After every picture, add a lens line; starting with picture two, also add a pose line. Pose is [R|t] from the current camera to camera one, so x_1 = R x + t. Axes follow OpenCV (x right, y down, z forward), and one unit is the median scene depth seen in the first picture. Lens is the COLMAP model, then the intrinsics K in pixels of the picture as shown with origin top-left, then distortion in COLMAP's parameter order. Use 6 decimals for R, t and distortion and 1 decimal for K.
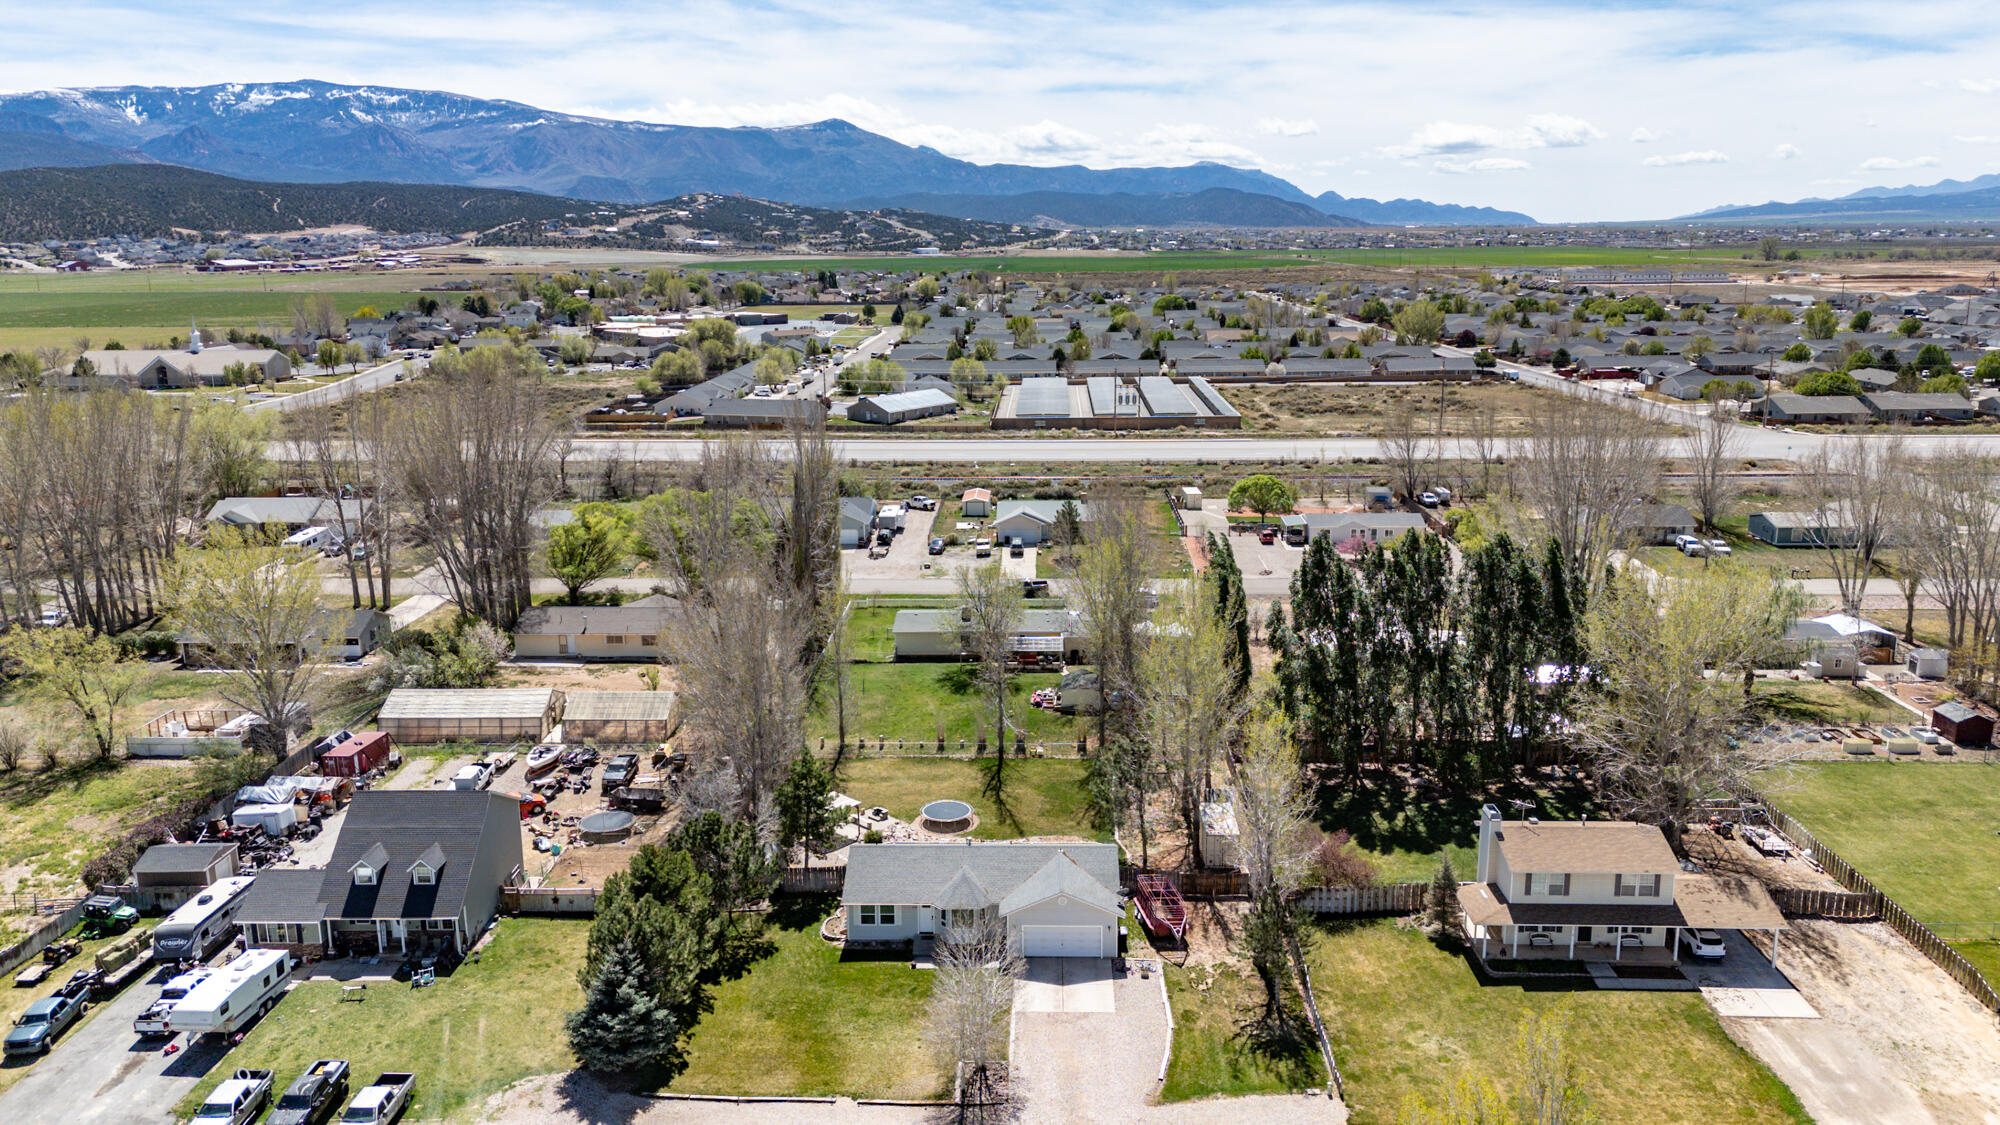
lens RADIAL K [[1464.9, 0, 1005.9], [0, 1464.9, 553.9], [0, 0, 1]] dist [0.088022, -0.090473]
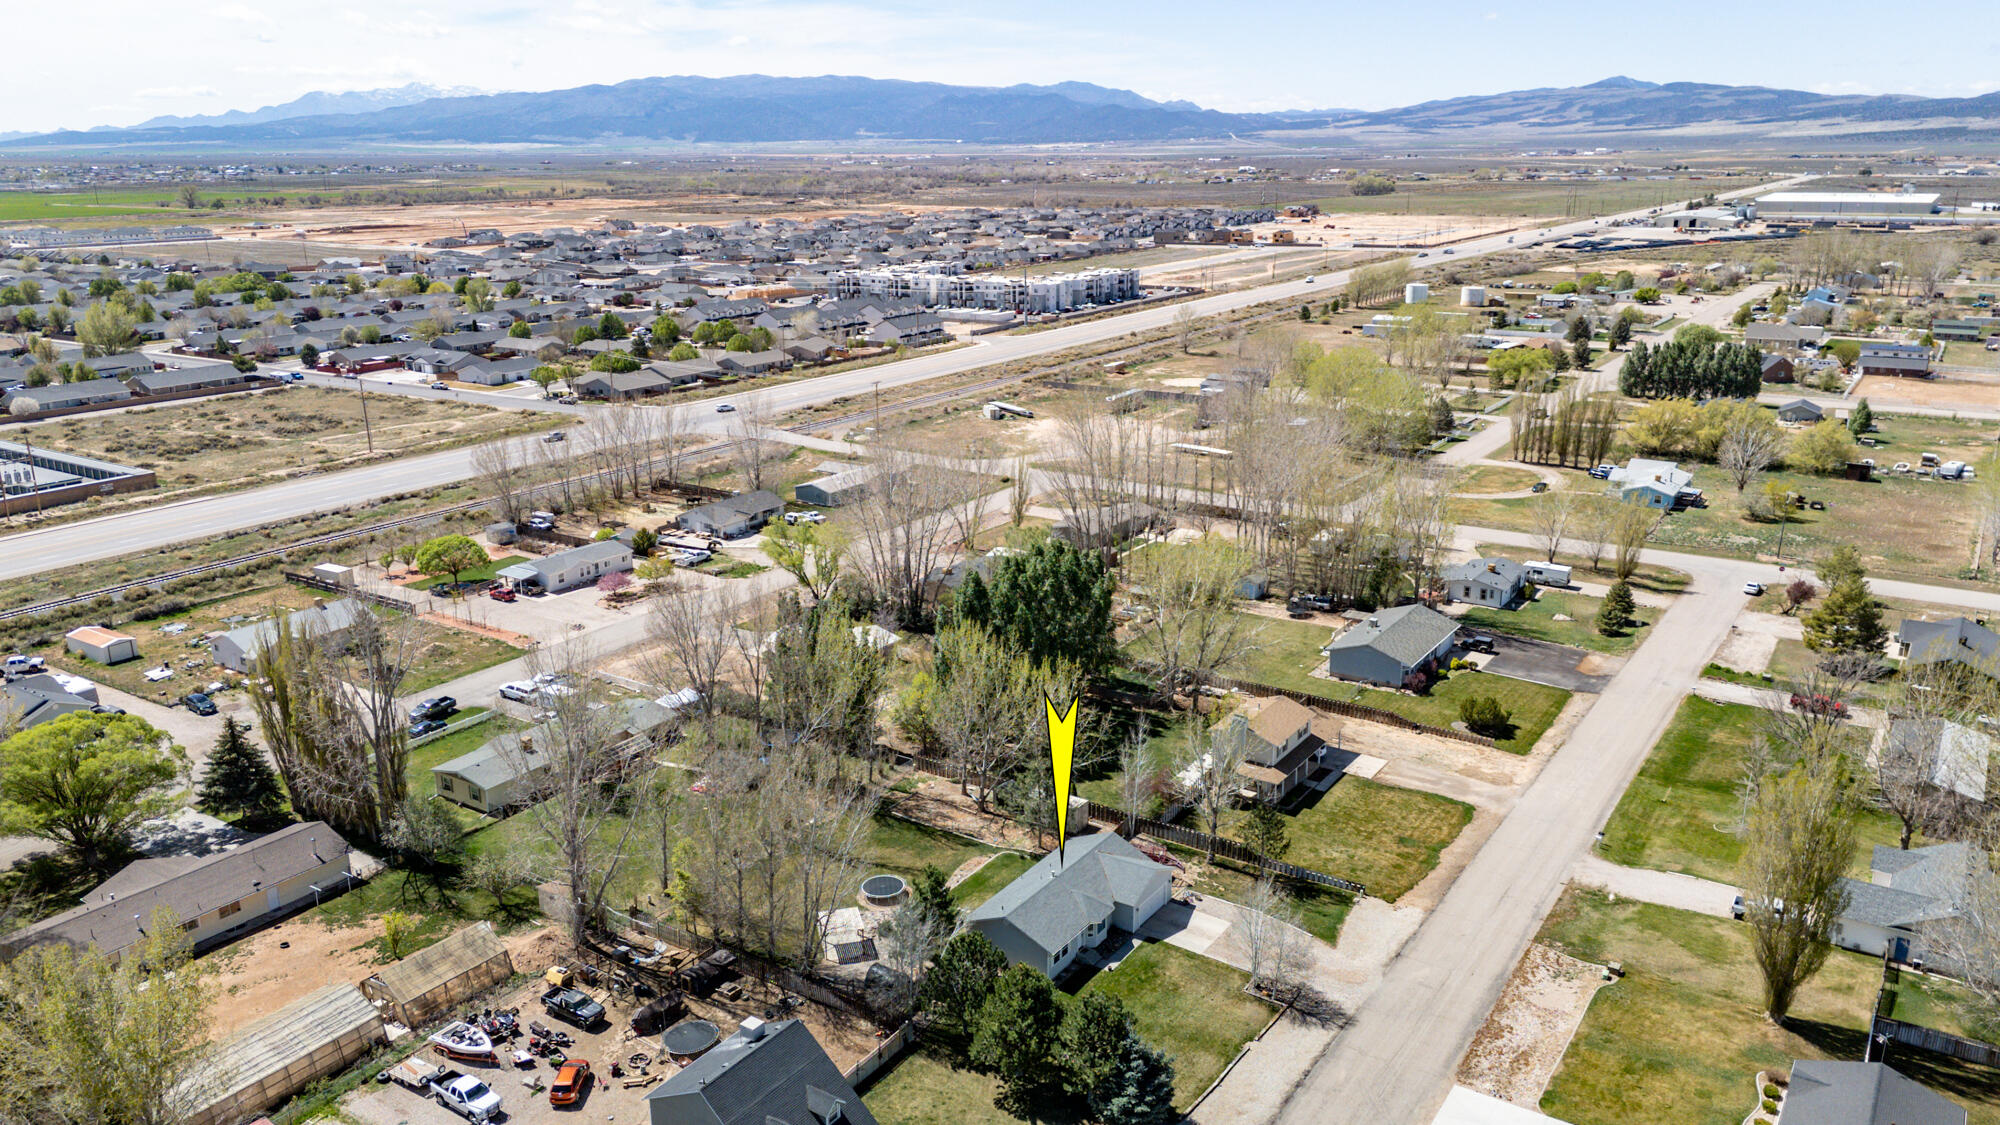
lens RADIAL K [[1464.9, 0, 1005.9], [0, 1464.9, 553.9], [0, 0, 1]] dist [0.088022, -0.090473]
pose [[0.525735, -0.227732, 0.819598, -1.069722], [0.189422, 0.970648, 0.148197, -0.281459], [-0.829290, 0.077337, 0.553441, 0.317457]]
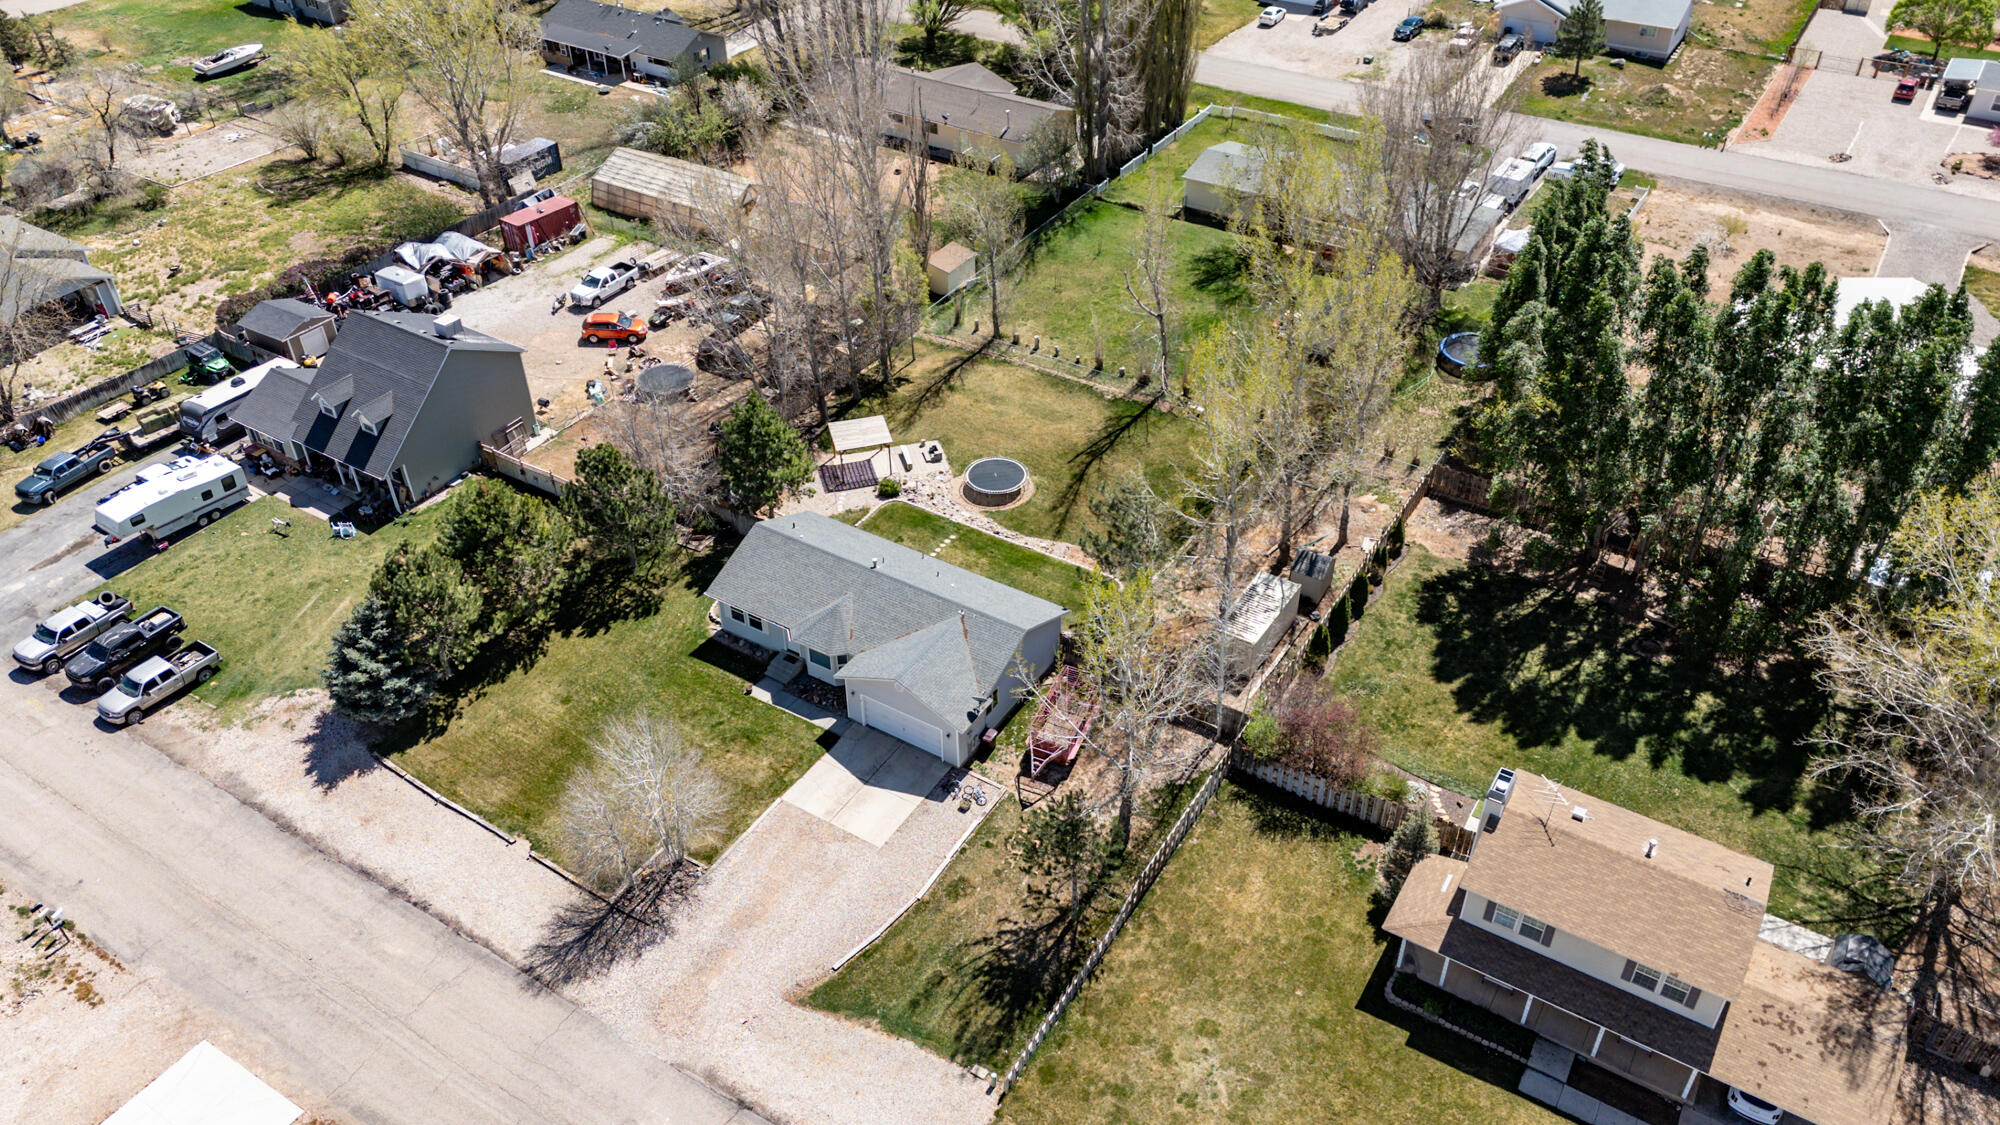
lens RADIAL K [[1464.9, 0, 1005.9], [0, 1464.9, 553.9], [0, 0, 1]] dist [0.088022, -0.090473]
pose [[0.862501, 0.307469, -0.401939, 0.372790], [-0.111855, 0.890443, 0.441135, -0.176657], [0.493539, -0.335521, 0.802400, 0.411358]]
